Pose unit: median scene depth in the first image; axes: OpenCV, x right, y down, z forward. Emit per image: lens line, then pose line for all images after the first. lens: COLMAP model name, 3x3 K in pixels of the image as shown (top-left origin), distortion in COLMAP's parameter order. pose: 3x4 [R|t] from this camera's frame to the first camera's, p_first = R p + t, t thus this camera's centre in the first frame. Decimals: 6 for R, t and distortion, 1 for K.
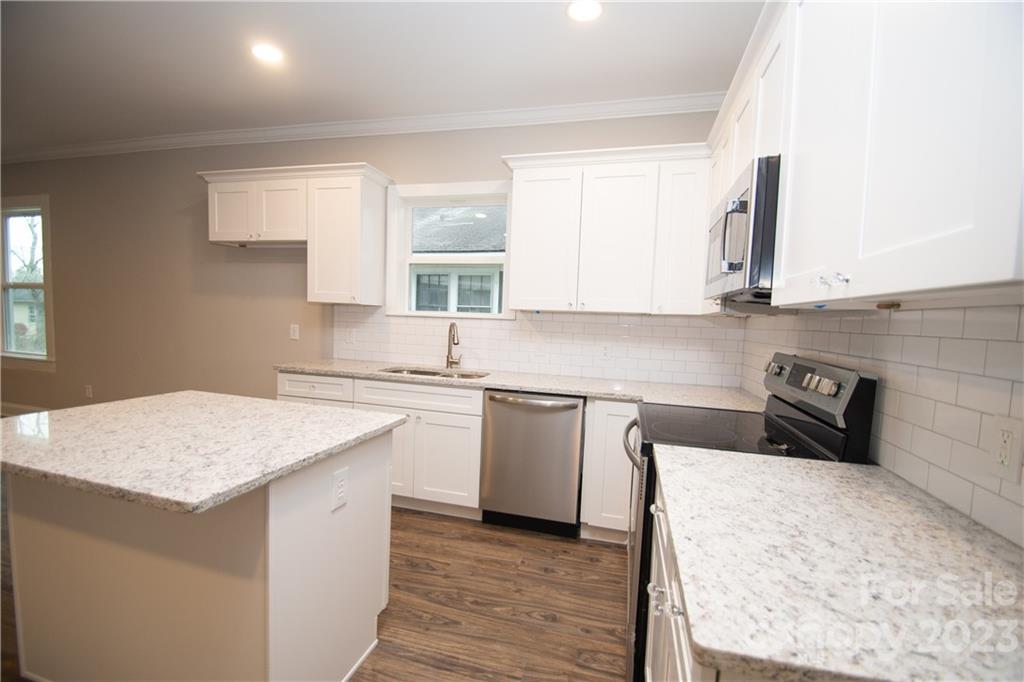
lens RADIAL K [[446.9, 0, 509.1], [0, 446.9, 351.5], [0, 0, 1]] dist [0.017560, -0.018143]
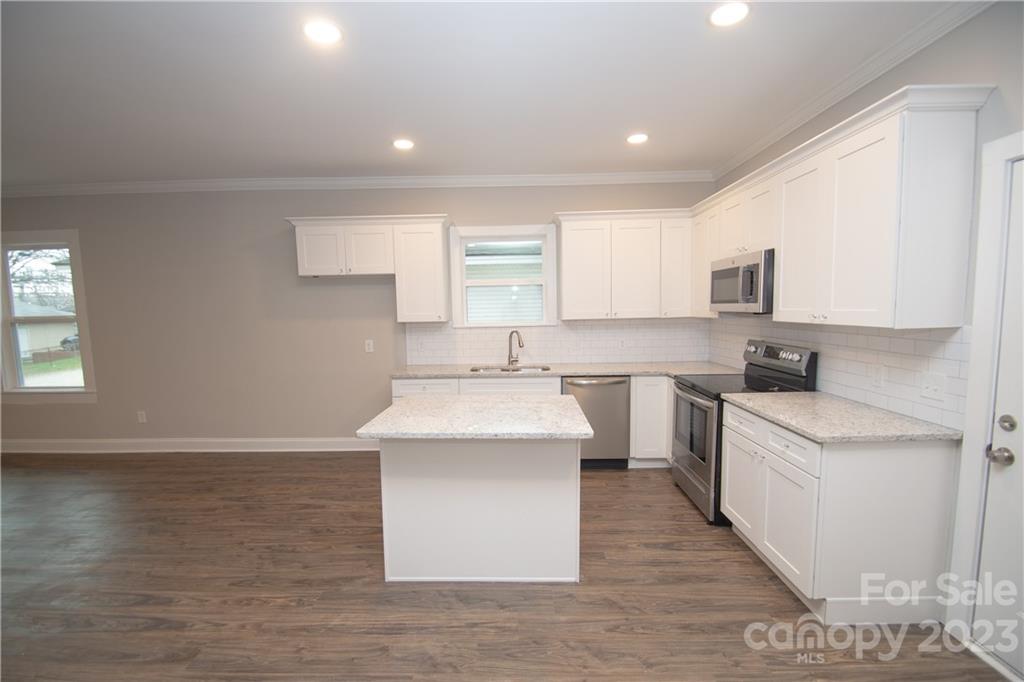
lens RADIAL K [[446.9, 0, 509.1], [0, 446.9, 351.5], [0, 0, 1]] dist [0.017560, -0.018143]
pose [[0.969175, -0.079573, 0.233170, -0.529699], [0.073346, 0.996683, 0.035273, -0.059020], [-0.235204, -0.017084, 0.971796, -0.355928]]
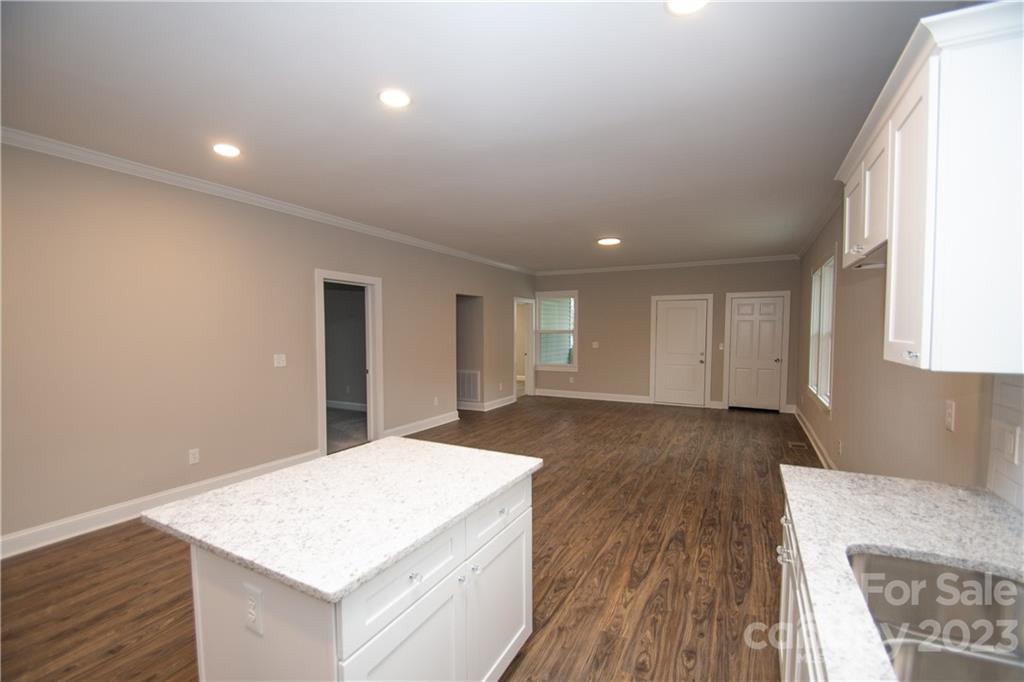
lens RADIAL K [[446.9, 0, 509.1], [0, 446.9, 351.5], [0, 0, 1]] dist [0.017560, -0.018143]
pose [[-0.224891, 0.007480, -0.974355, 0.167897], [-0.078726, 0.996562, 0.025821, -0.118185], [0.971198, 0.082514, -0.223529, 0.833559]]
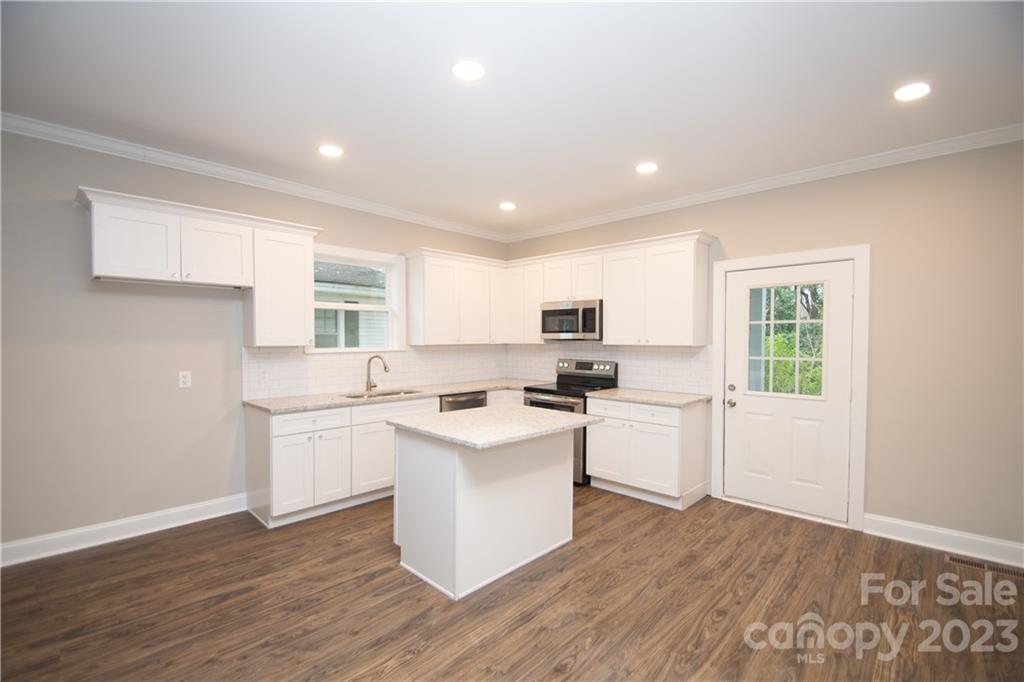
lens RADIAL K [[446.9, 0, 509.1], [0, 446.9, 351.5], [0, 0, 1]] dist [0.017560, -0.018143]
pose [[0.483842, -0.063766, 0.872829, -1.263188], [0.082792, 0.996204, 0.026884, -0.093153], [-0.871230, 0.059255, 0.487285, -0.000926]]
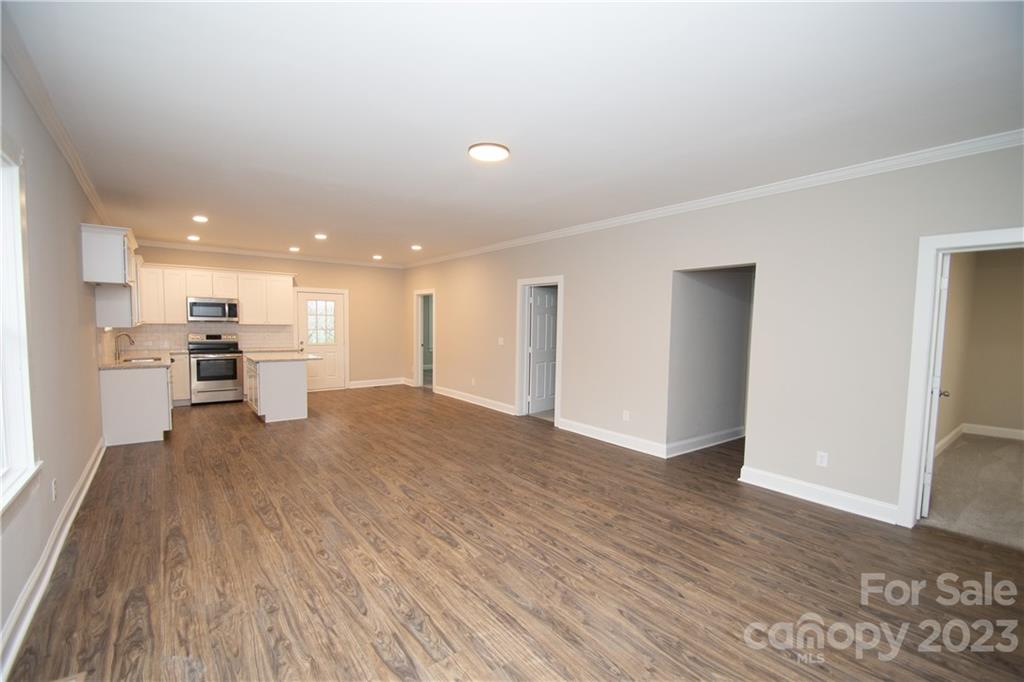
lens RADIAL K [[446.9, 0, 509.1], [0, 446.9, 351.5], [0, 0, 1]] dist [0.017560, -0.018143]
pose [[-0.790331, -0.092706, 0.605626, -2.836873], [-0.002453, 0.988957, 0.148183, -0.304043], [-0.612675, 0.115628, -0.781831, 1.688134]]
